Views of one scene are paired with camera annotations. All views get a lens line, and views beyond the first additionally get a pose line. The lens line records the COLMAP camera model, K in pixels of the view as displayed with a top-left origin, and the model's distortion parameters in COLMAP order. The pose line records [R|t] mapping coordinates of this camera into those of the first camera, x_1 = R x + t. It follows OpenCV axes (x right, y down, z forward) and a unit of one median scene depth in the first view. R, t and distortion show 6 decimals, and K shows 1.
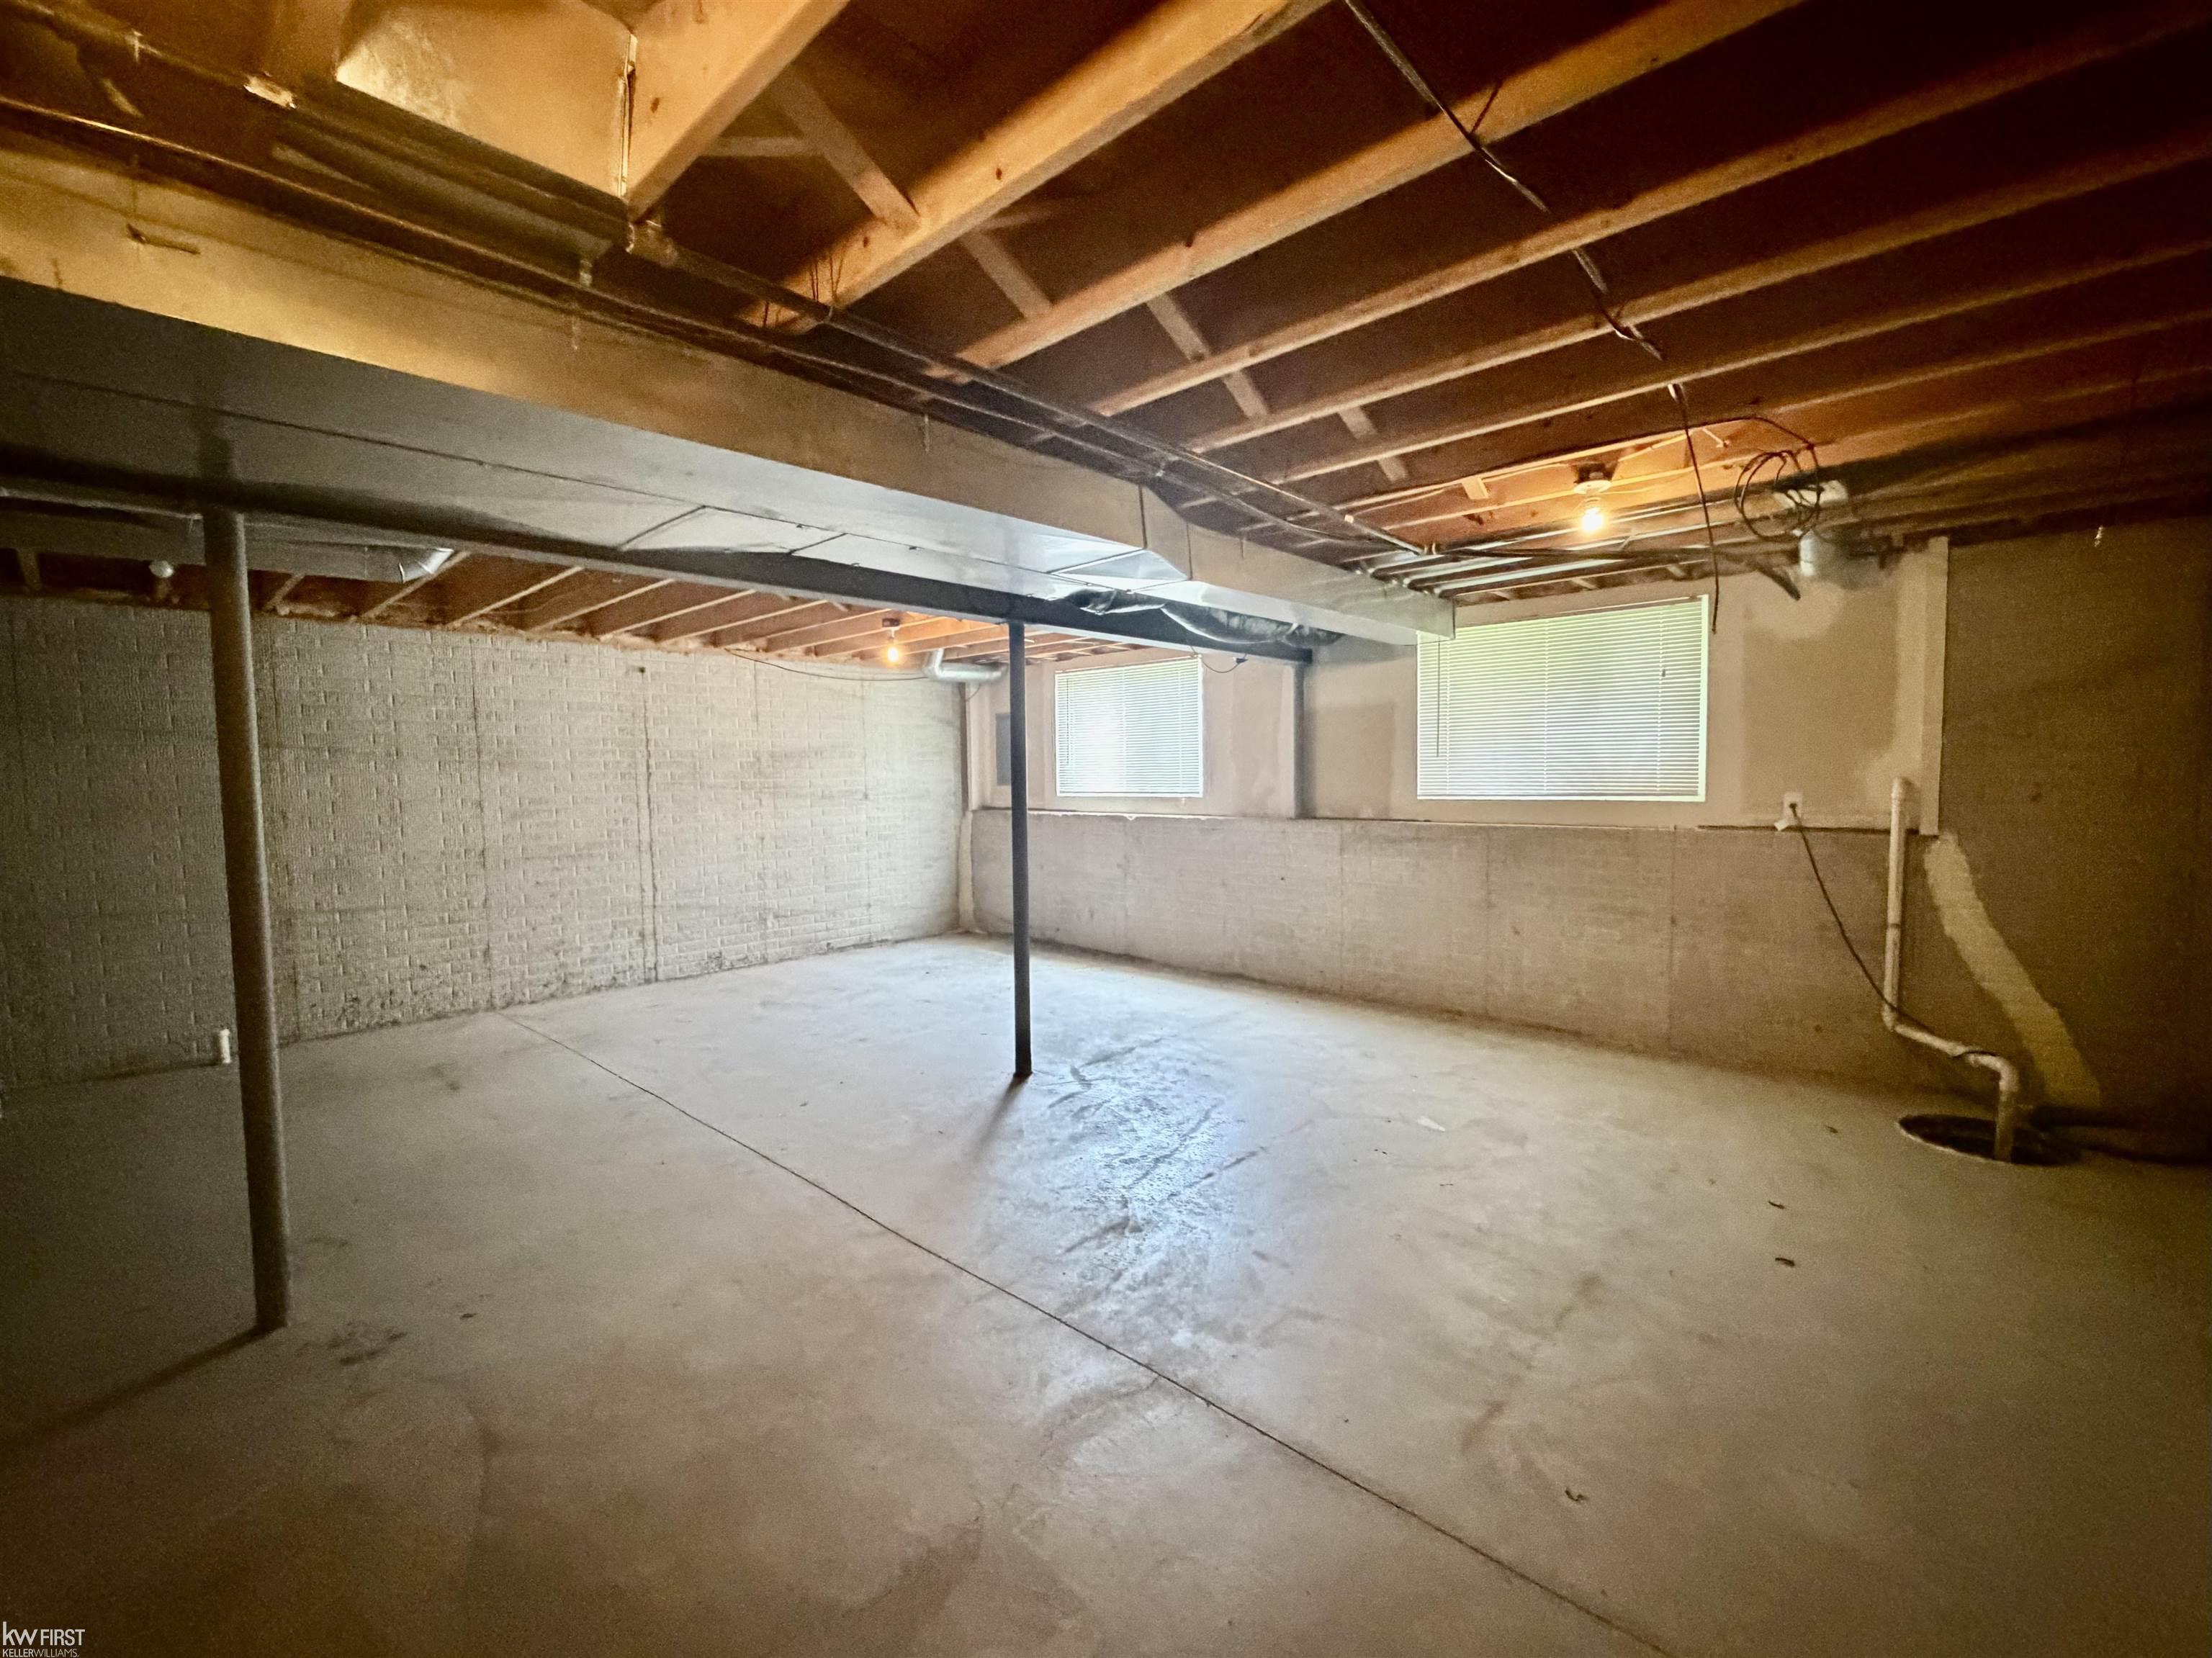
lens RADIAL K [[926.1, 0, 1096.5], [0, 926.1, 833.2], [0, 0, 1]] dist [0.000326, 0.000368]
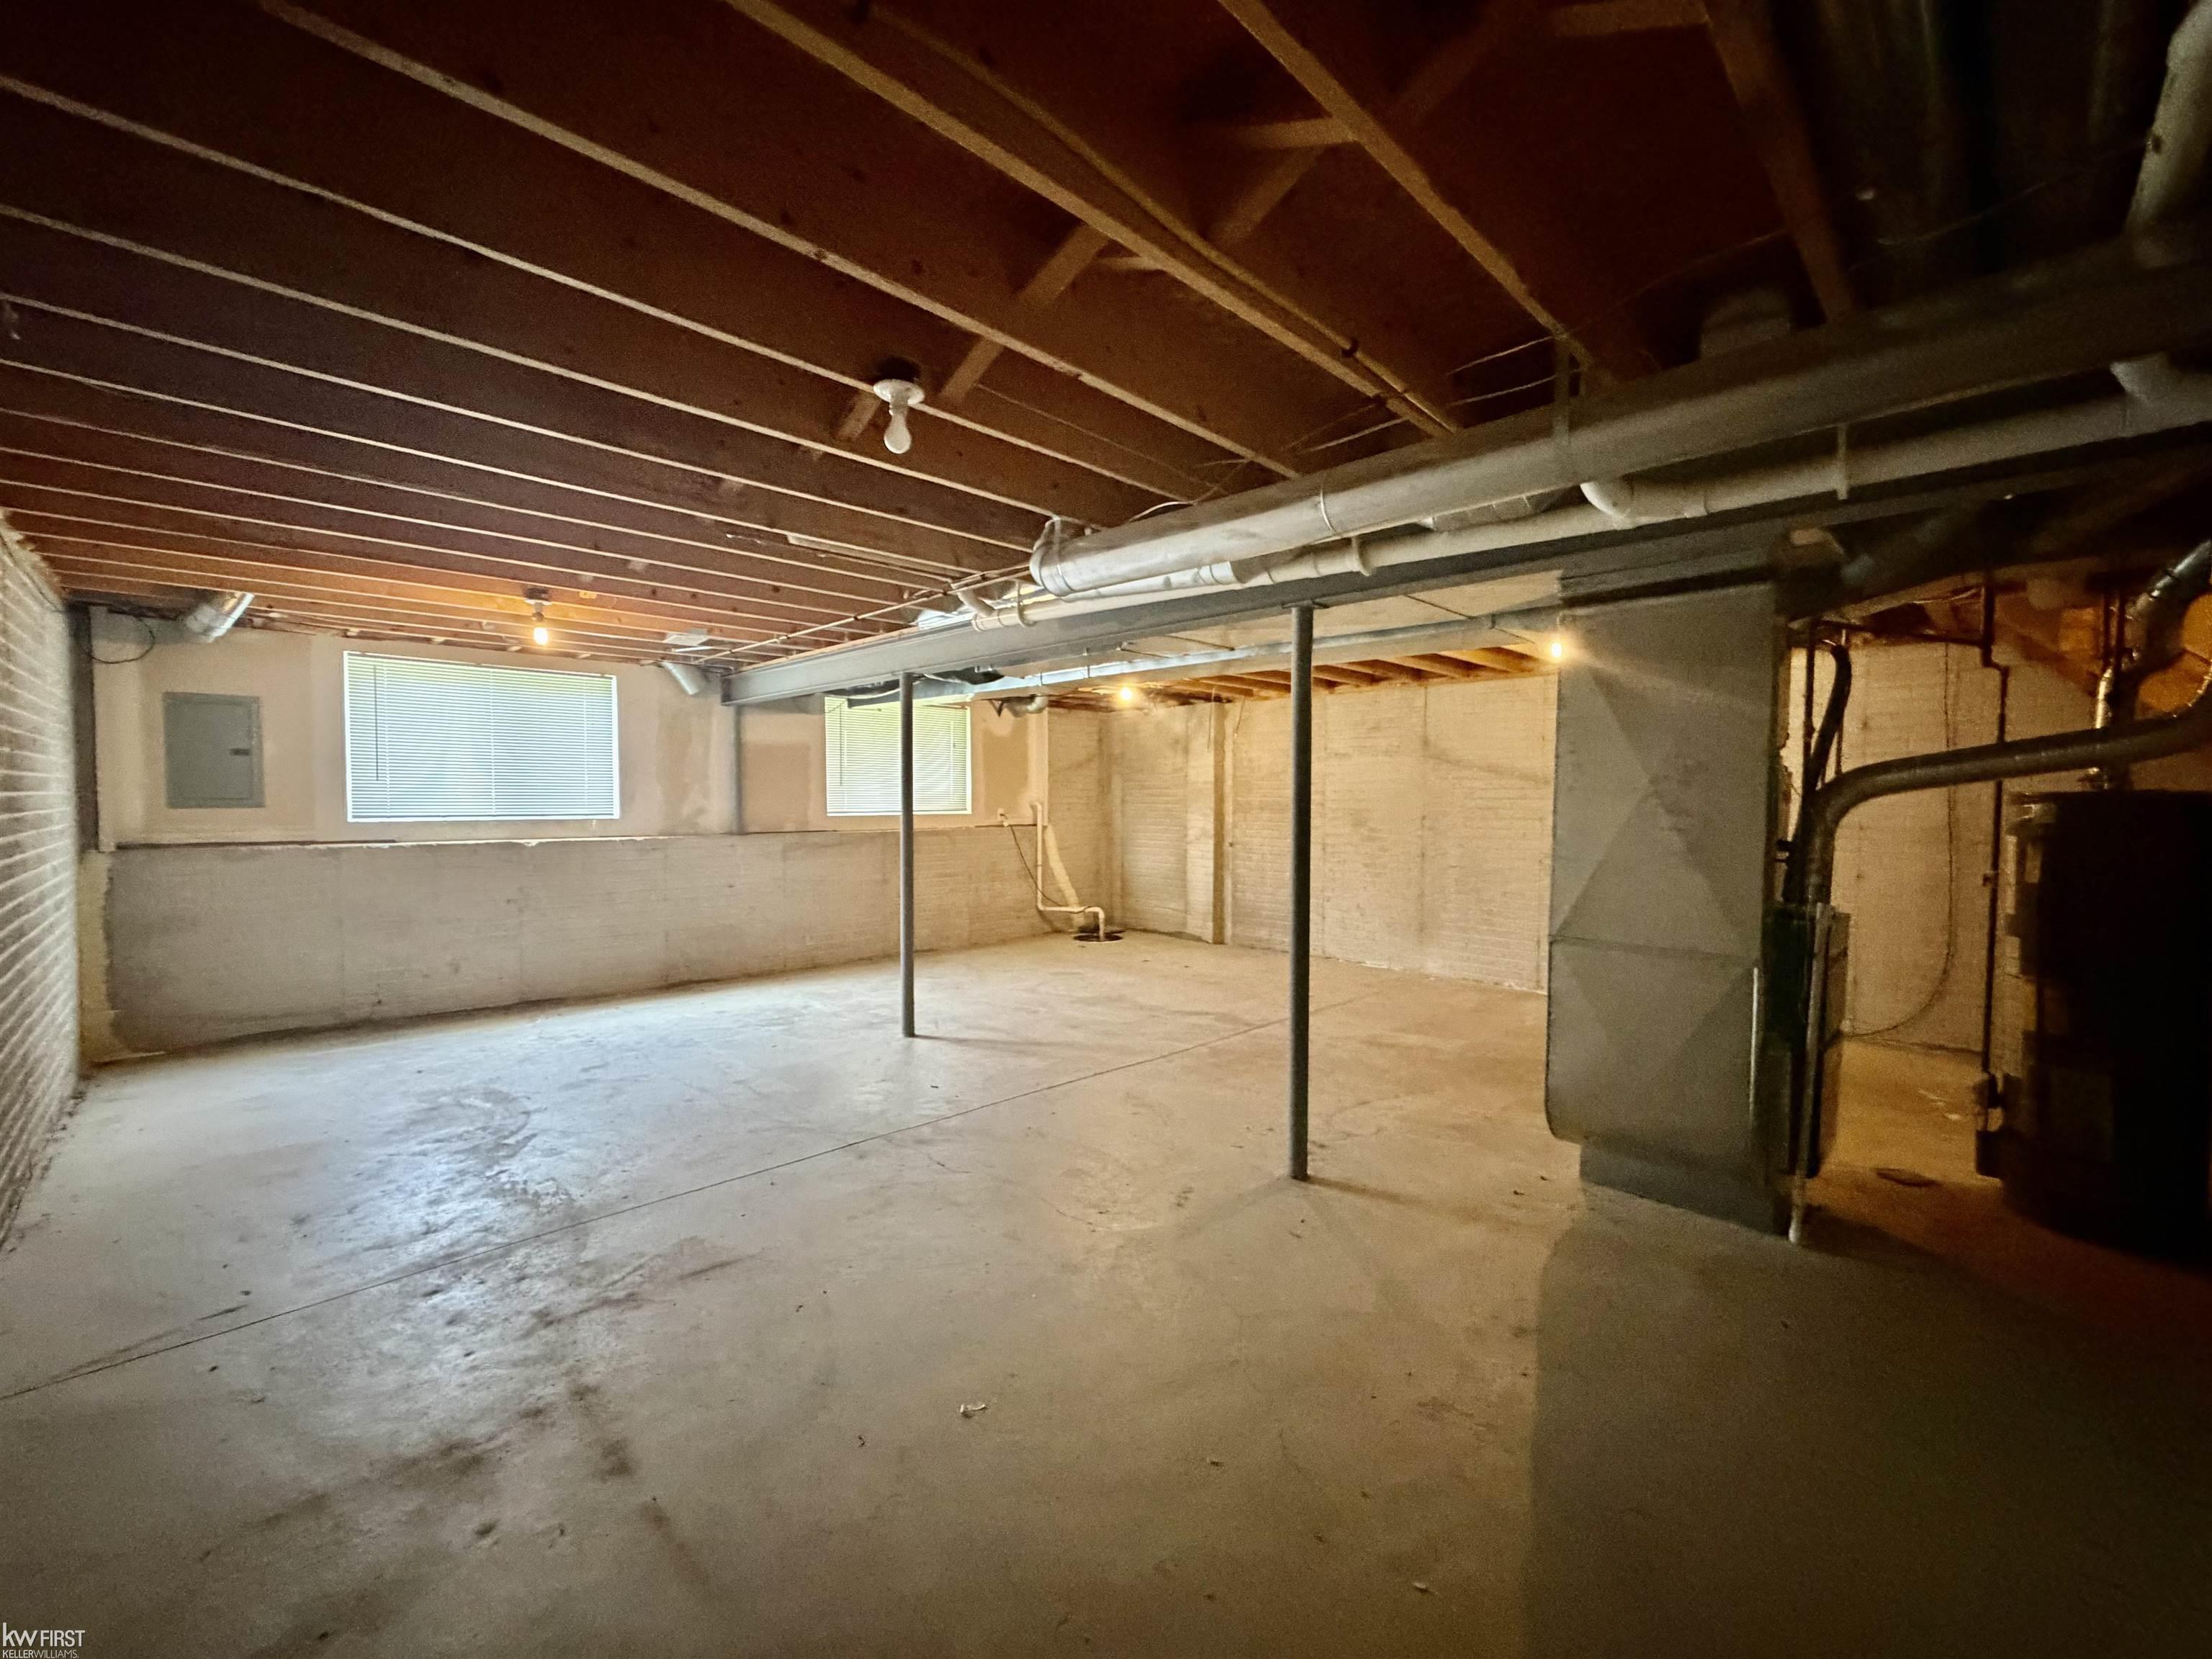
lens RADIAL K [[926.2, 0, 1096.5], [0, 926.2, 833.7], [0, 0, 1]] dist [0.000326, 0.000368]
pose [[0.048975, -0.027329, 0.998426, -0.885220], [0.058920, 0.997964, 0.024426, -0.017433], [-0.997061, 0.057631, 0.050485, 0.460931]]
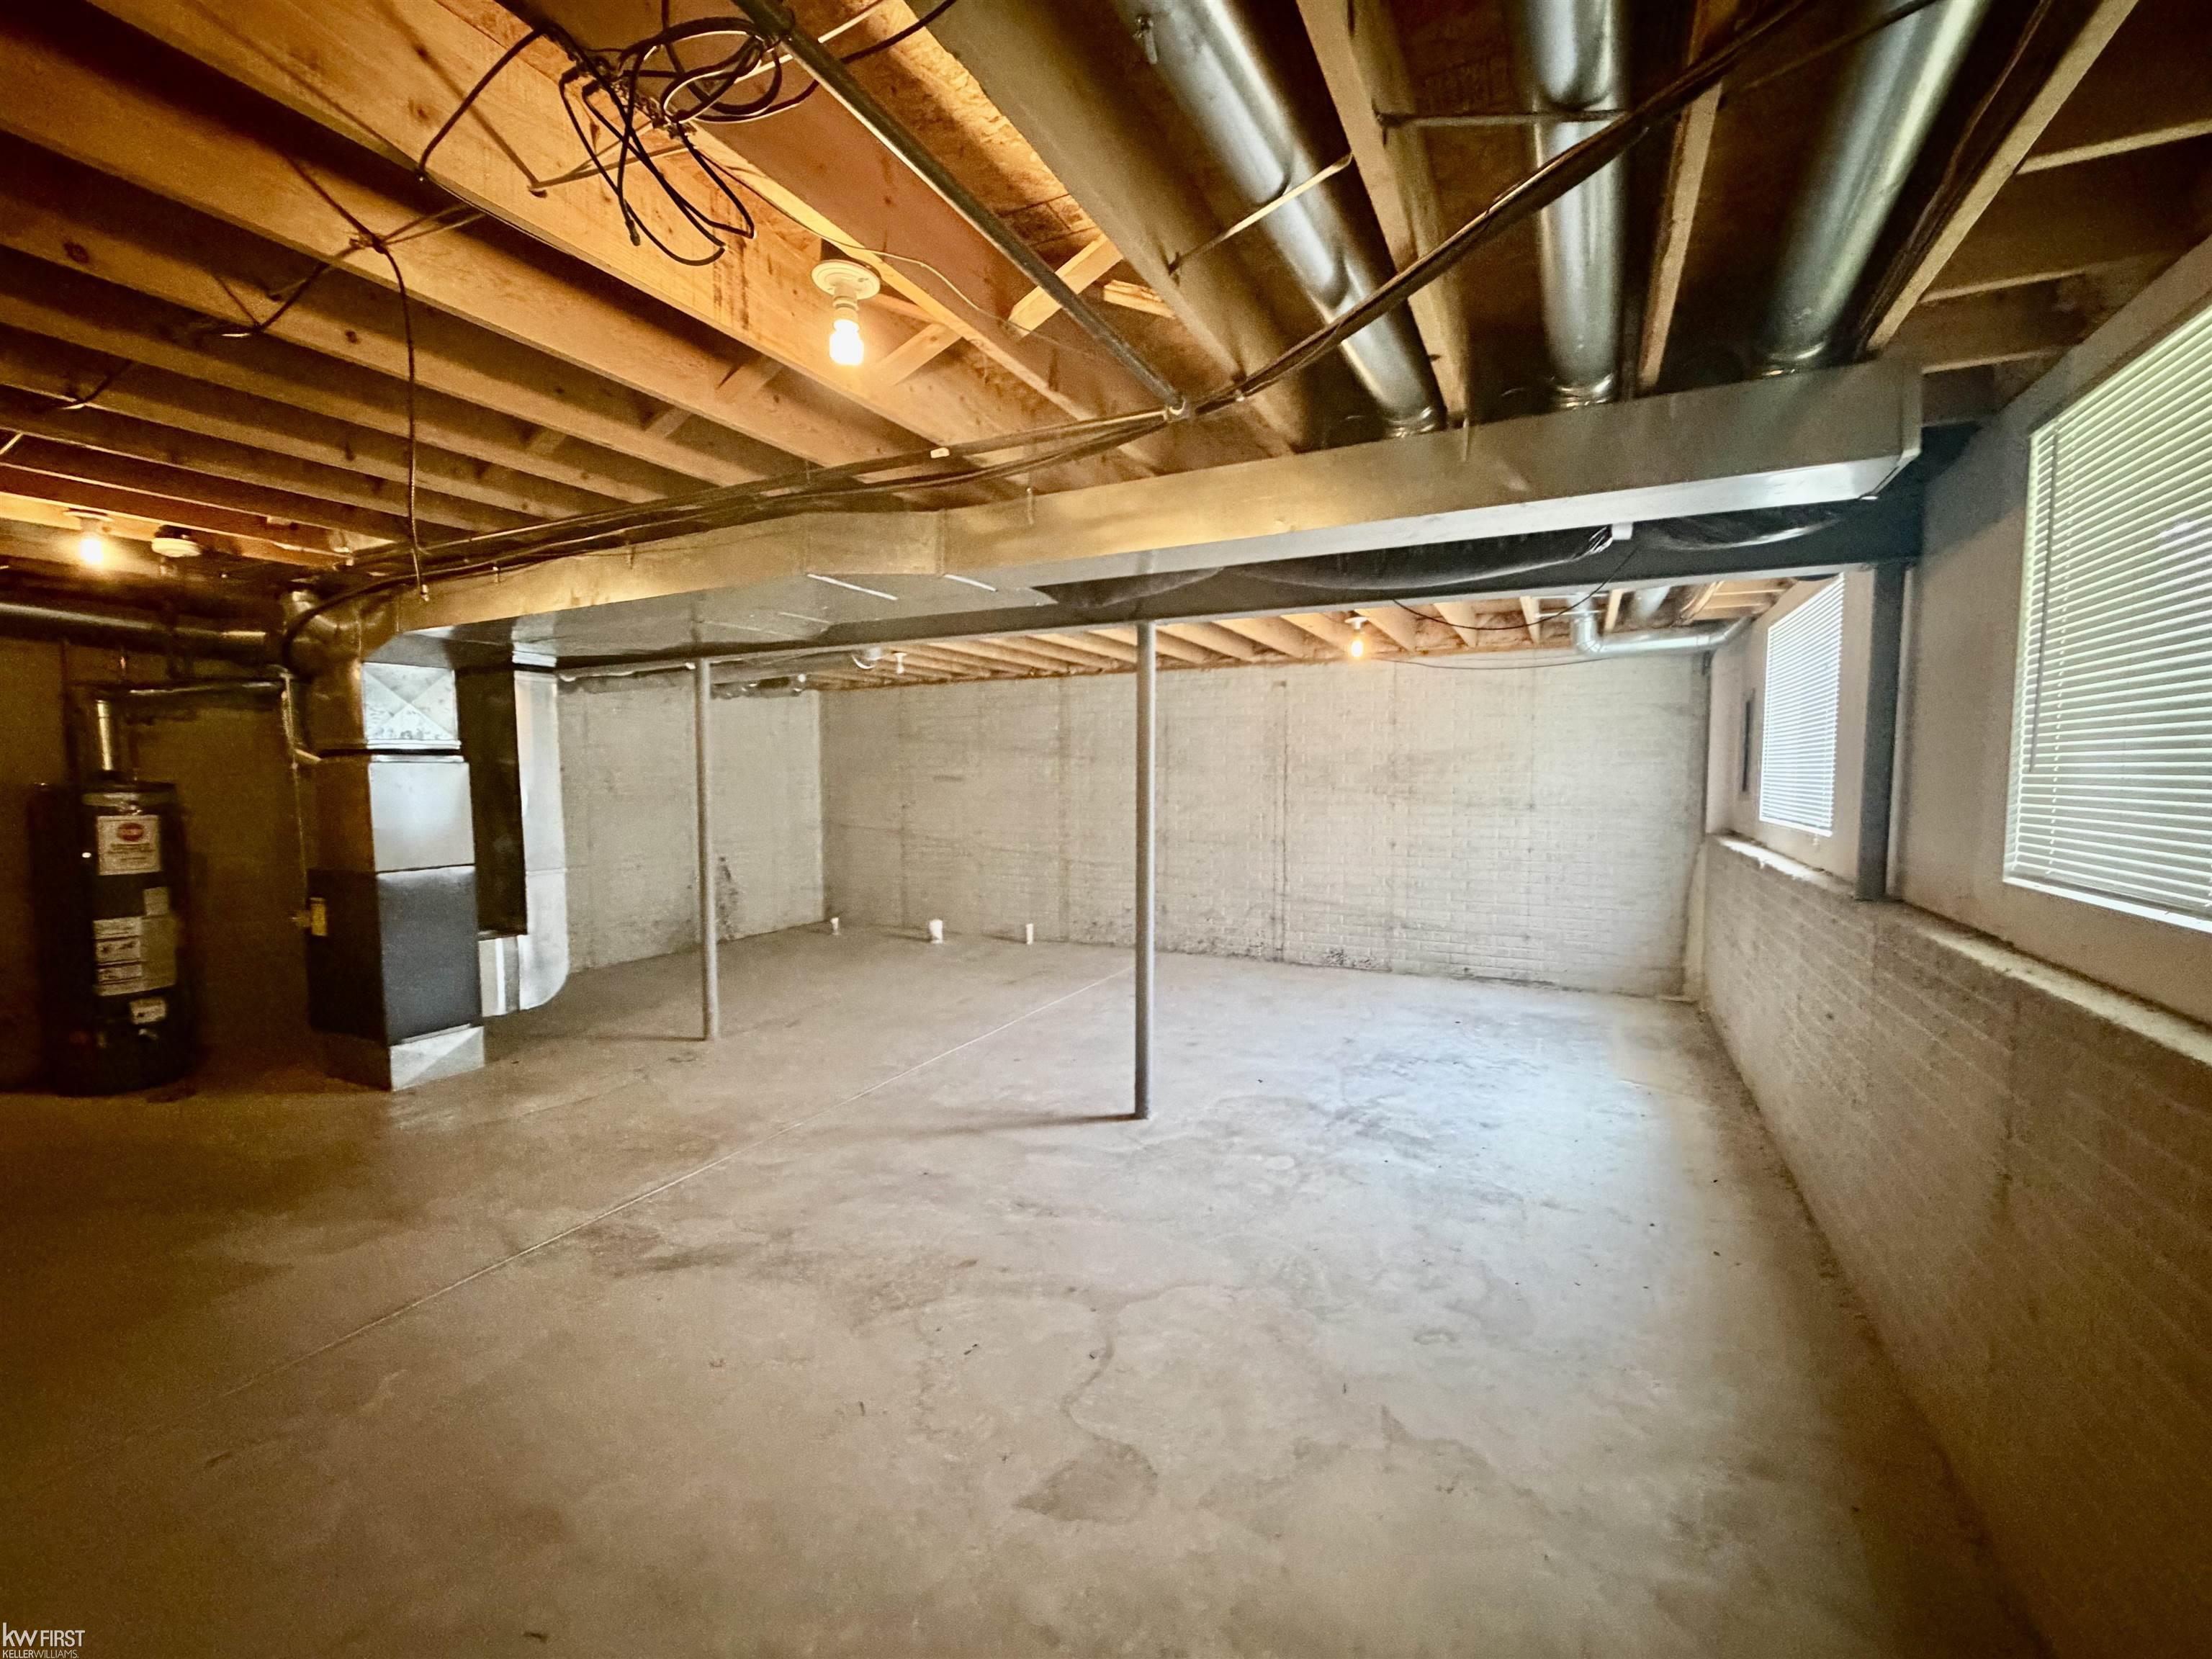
lens RADIAL K [[913.9, 0, 1102.2], [0, 913.9, 832.6], [0, 0, 1]] dist [-0.000769, 0.000174]
pose [[0.291534, 0.075561, -0.953571, 0.511816], [-0.067892, 0.995996, 0.058166, -0.045666], [0.954148, 0.047783, 0.295497, 0.467616]]
